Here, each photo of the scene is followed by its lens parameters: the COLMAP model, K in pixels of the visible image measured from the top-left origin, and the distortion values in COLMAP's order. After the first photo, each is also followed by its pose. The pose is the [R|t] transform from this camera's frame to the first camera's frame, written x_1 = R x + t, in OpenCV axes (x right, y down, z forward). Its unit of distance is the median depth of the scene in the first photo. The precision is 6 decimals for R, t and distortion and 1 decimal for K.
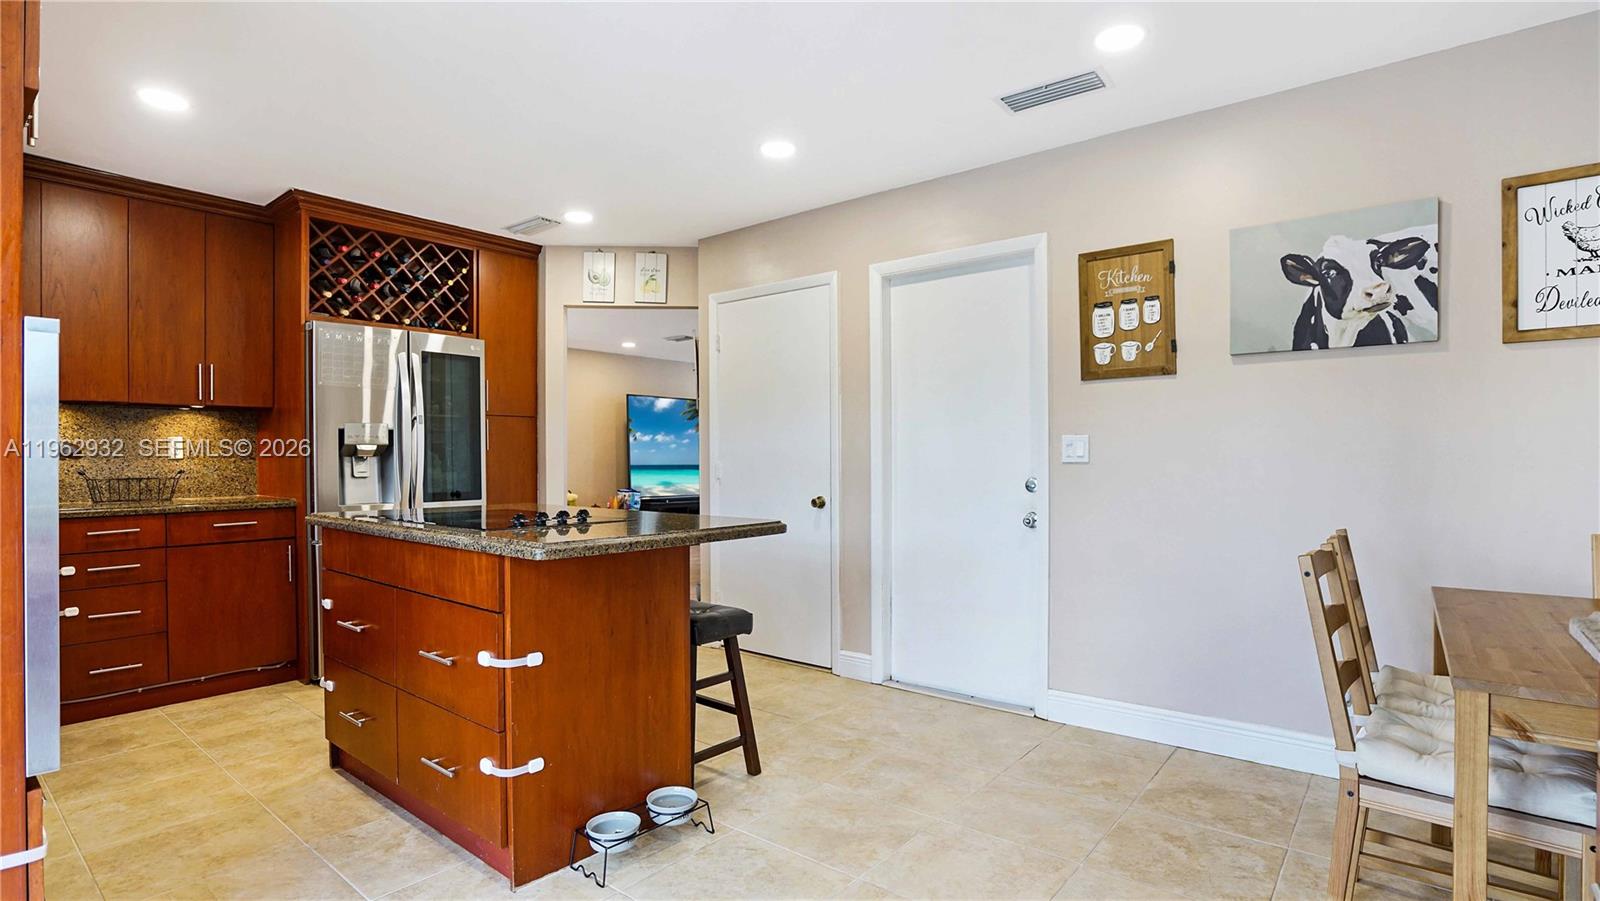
lens RADIAL K [[780.1, 0, 800.0], [0, 780.1, 450.5], [0, 0, 1]] dist [-0.020233, 0.001059]
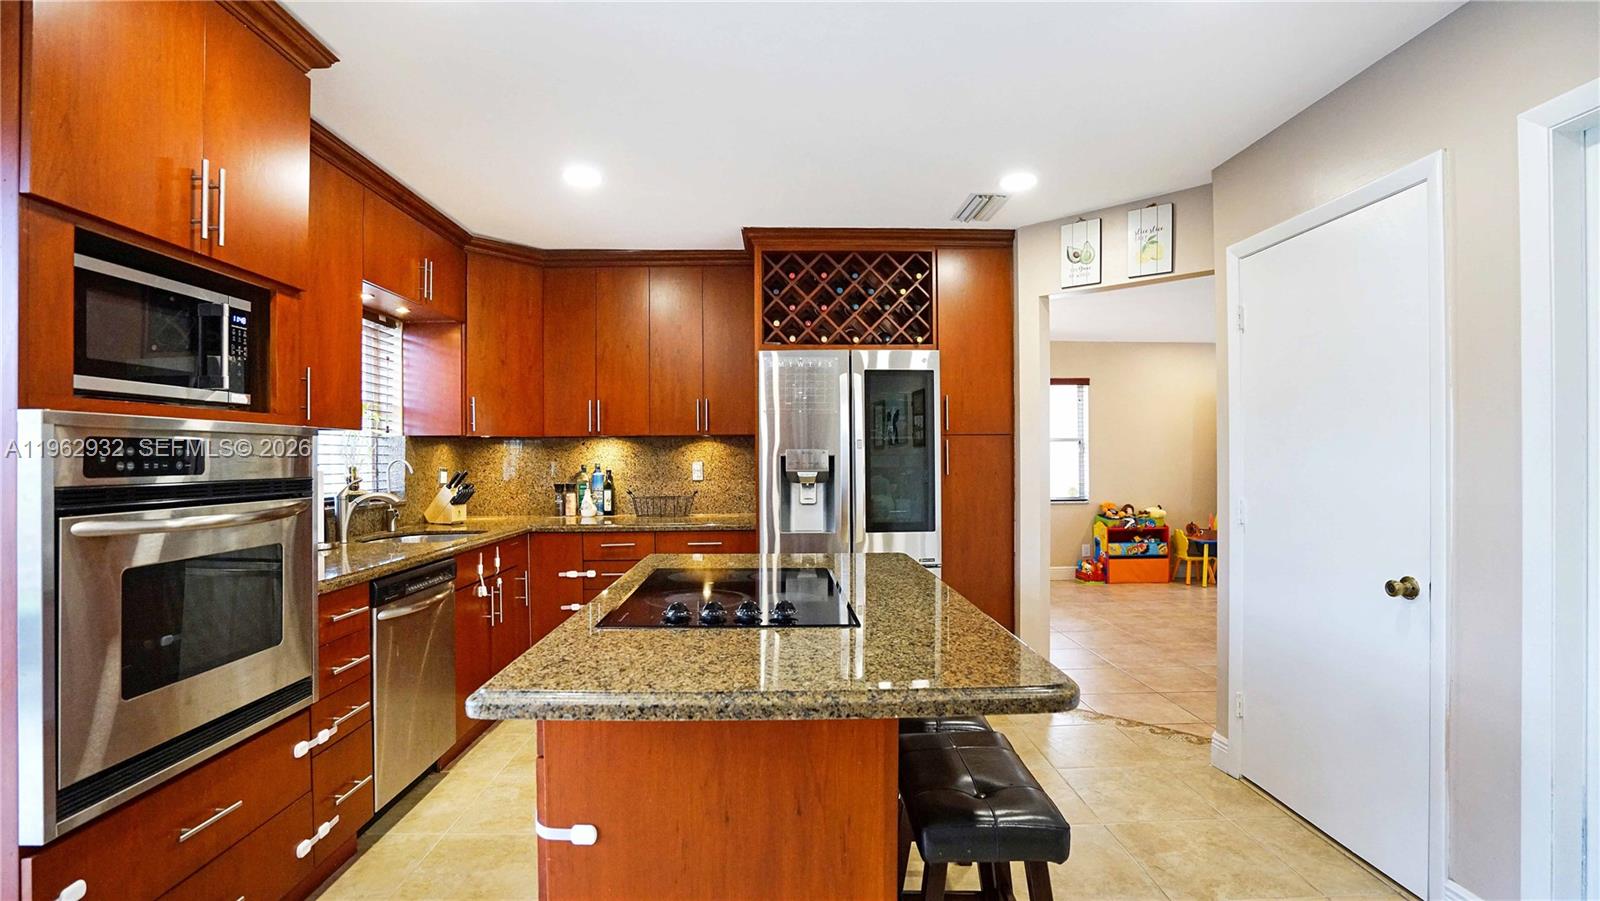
lens RADIAL K [[731.8, 0, 800.0], [0, 731.8, 450.5], [0, 0, 1]] dist [-0.072128, 0.034354]
pose [[0.646316, -0.001600, -0.763068, 0.132883], [0.007359, 0.999964, 0.004137, -0.035873], [0.763035, -0.008289, 0.646305, 0.374183]]
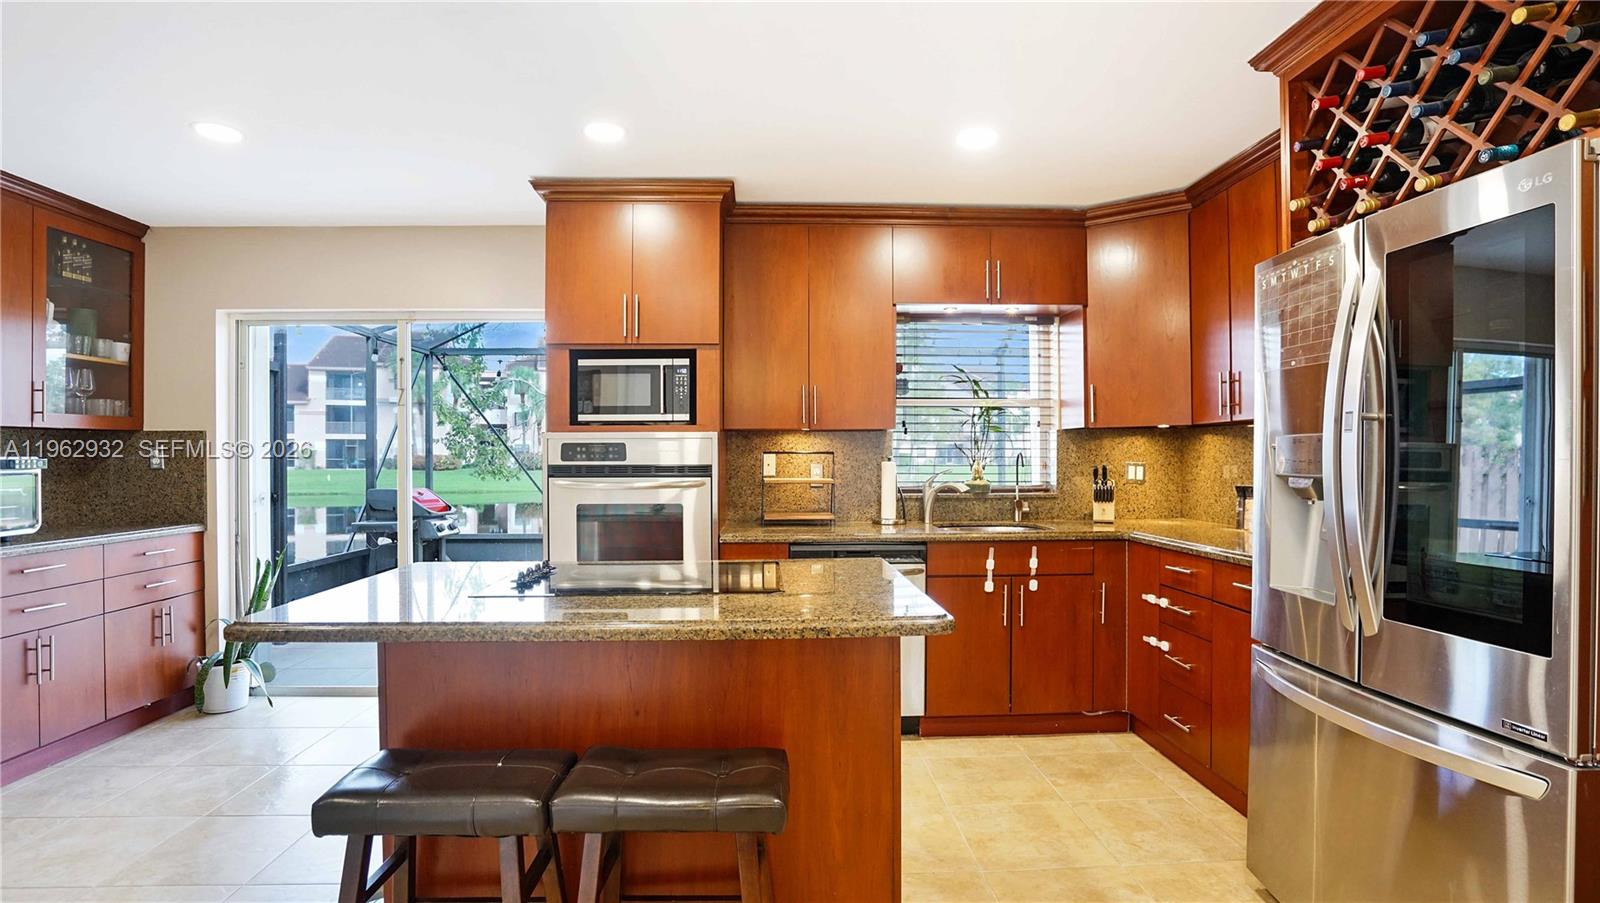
lens RADIAL K [[780.1, 0, 800.0], [0, 780.1, 451.5], [0, 0, 1]] dist [-0.020233, 0.001059]
pose [[-0.747860, 0.006861, -0.663821, 0.026088], [0.014971, 0.999867, -0.006532, -0.025267], [0.663688, -0.014824, -0.747863, 1.086228]]
